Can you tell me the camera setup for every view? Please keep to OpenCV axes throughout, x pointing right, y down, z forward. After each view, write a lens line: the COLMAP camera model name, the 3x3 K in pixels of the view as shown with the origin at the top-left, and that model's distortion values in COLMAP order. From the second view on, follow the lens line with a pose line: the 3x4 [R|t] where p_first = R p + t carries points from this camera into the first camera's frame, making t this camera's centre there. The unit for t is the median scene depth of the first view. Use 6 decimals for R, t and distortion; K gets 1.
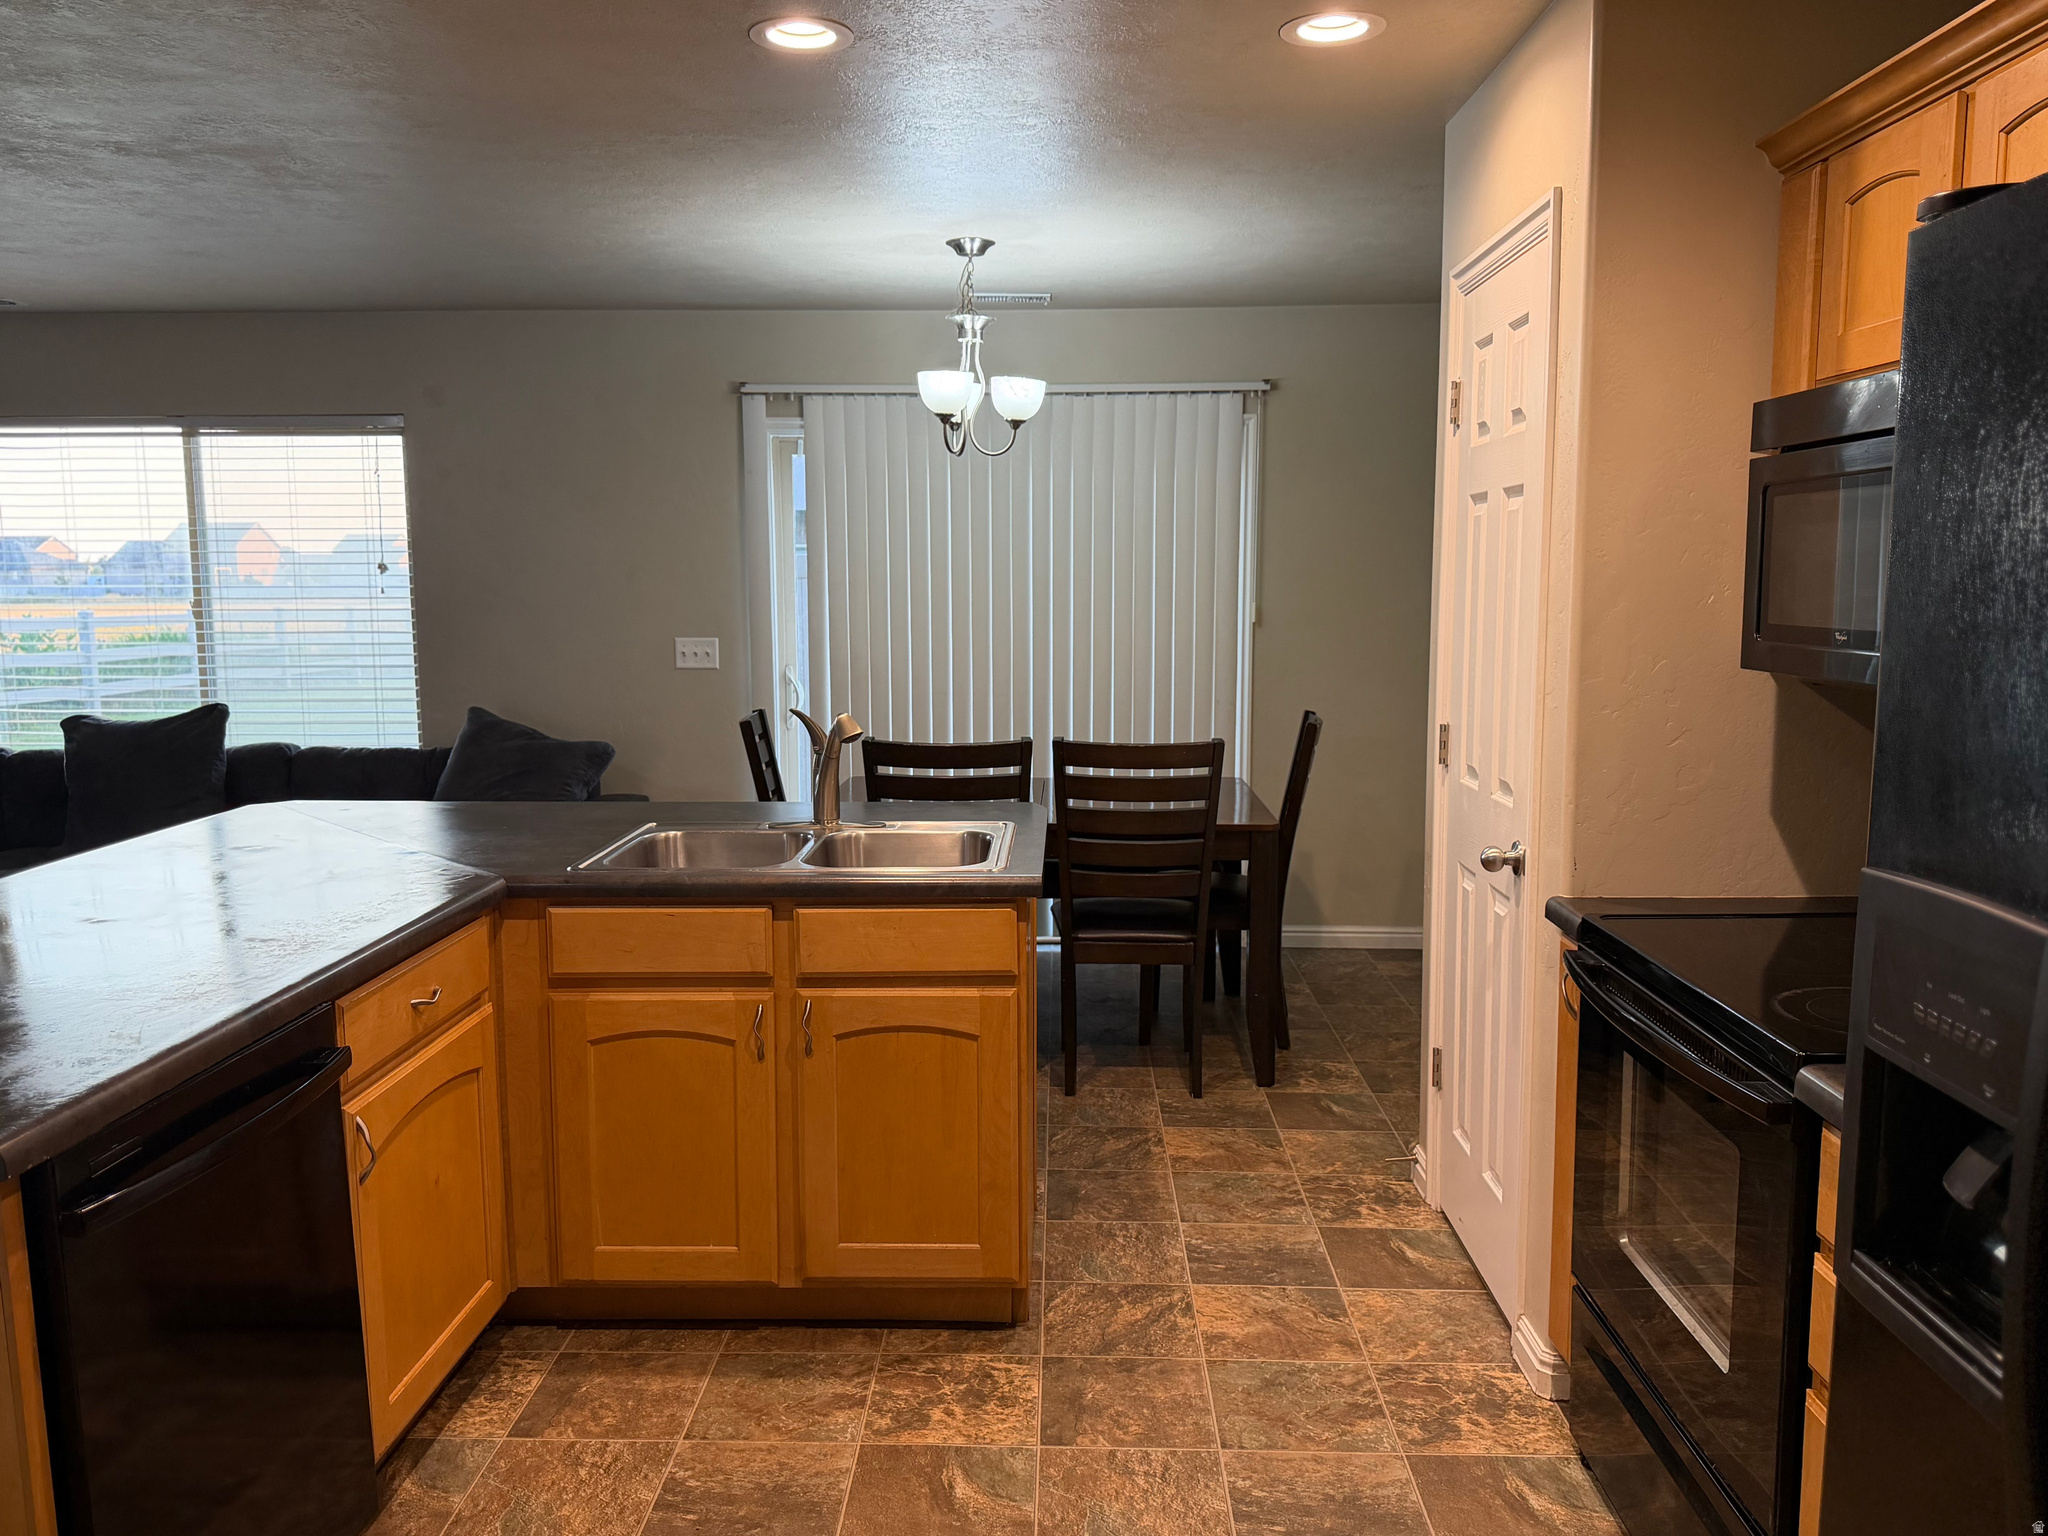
lens RADIAL K [[1598.6, 0, 1031.1], [0, 1598.6, 781.6], [0, 0, 1]] dist [0.036011, -0.021050]
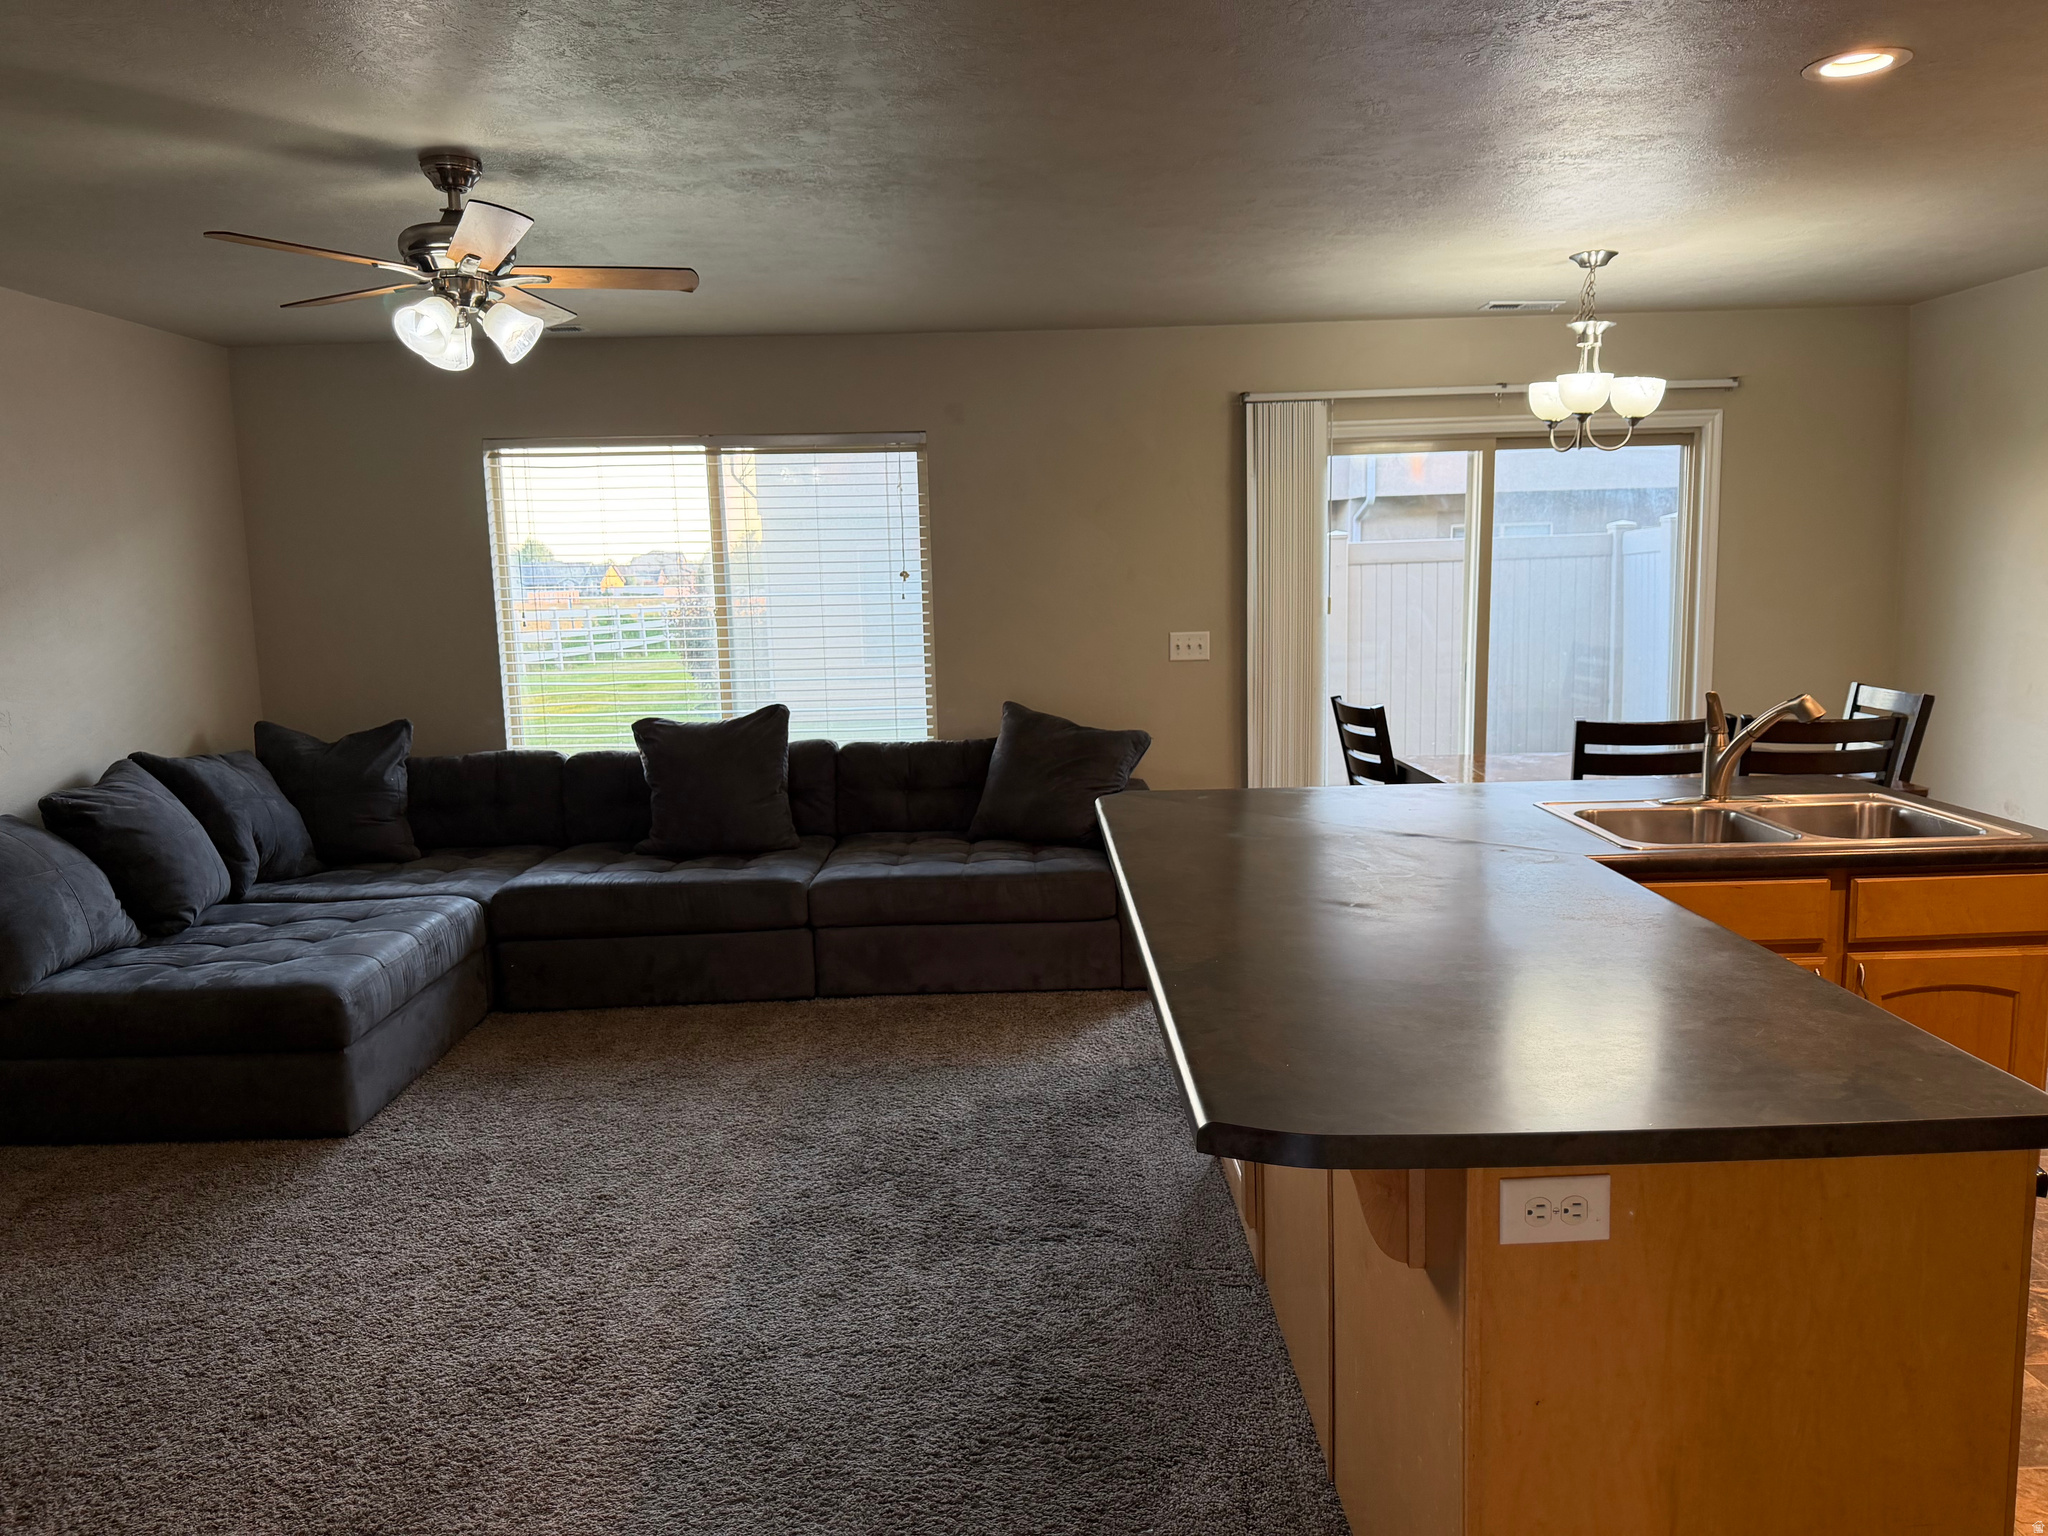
lens RADIAL K [[1469.3, 0, 1030.1], [0, 1469.3, 778.9], [0, 0, 1]] dist [0.047354, -0.011043]
pose [[0.998979, -0.027350, 0.035946, -0.451289], [0.026902, 0.999555, 0.012904, -0.008595], [-0.036283, -0.011924, 0.999270, 0.020132]]
